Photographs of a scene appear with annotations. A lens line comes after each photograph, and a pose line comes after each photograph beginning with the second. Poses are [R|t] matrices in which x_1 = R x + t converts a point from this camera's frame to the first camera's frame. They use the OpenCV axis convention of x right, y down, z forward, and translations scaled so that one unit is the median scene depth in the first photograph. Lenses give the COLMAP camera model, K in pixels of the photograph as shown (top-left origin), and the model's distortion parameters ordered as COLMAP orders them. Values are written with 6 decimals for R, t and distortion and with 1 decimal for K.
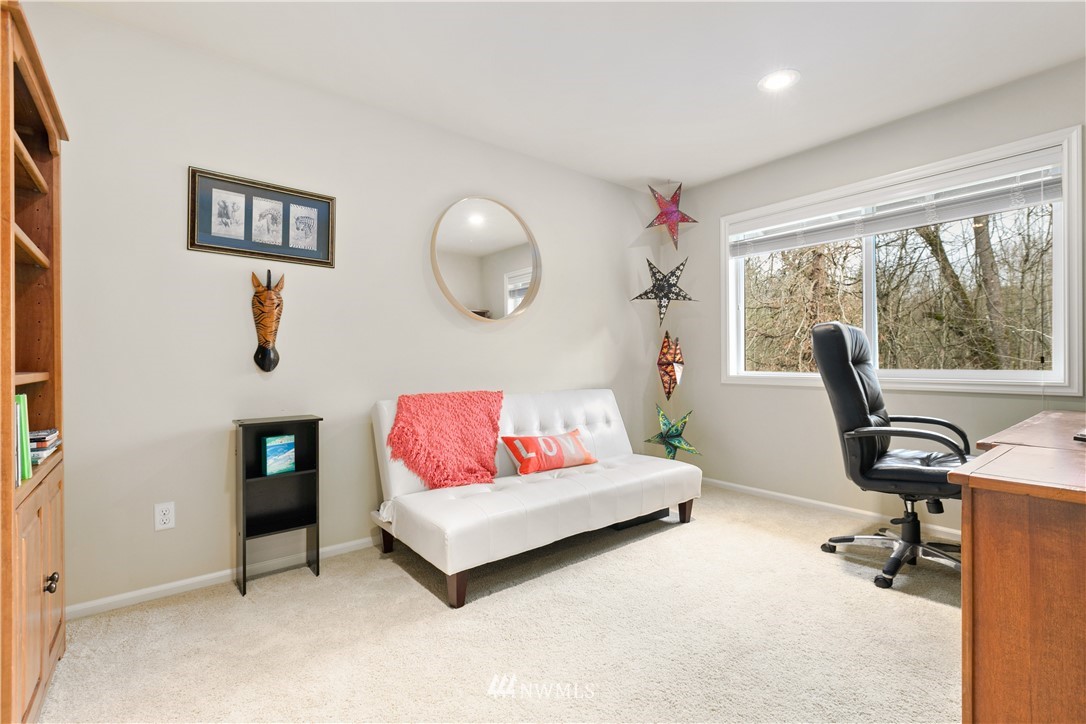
lens RADIAL K [[487.3, 0, 551.1], [0, 487.3, 359.6], [0, 0, 1]] dist [0.001884, 0.000610]
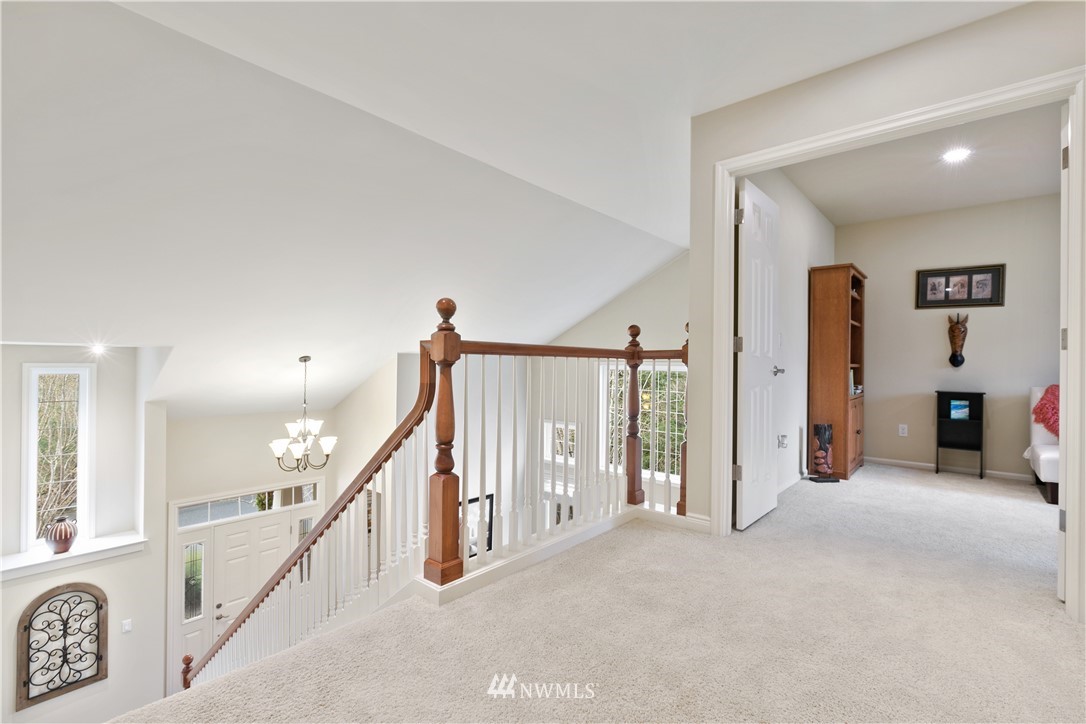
lens RADIAL K [[487.3, 0, 538.3], [0, 487.3, 363.0], [0, 0, 1]] dist [0.001884, 0.000610]
pose [[0.168454, 0.012701, -0.985628, 1.032055], [-0.008281, 0.999900, 0.011470, 0.001165], [0.985675, 0.006230, 0.168543, -0.939090]]
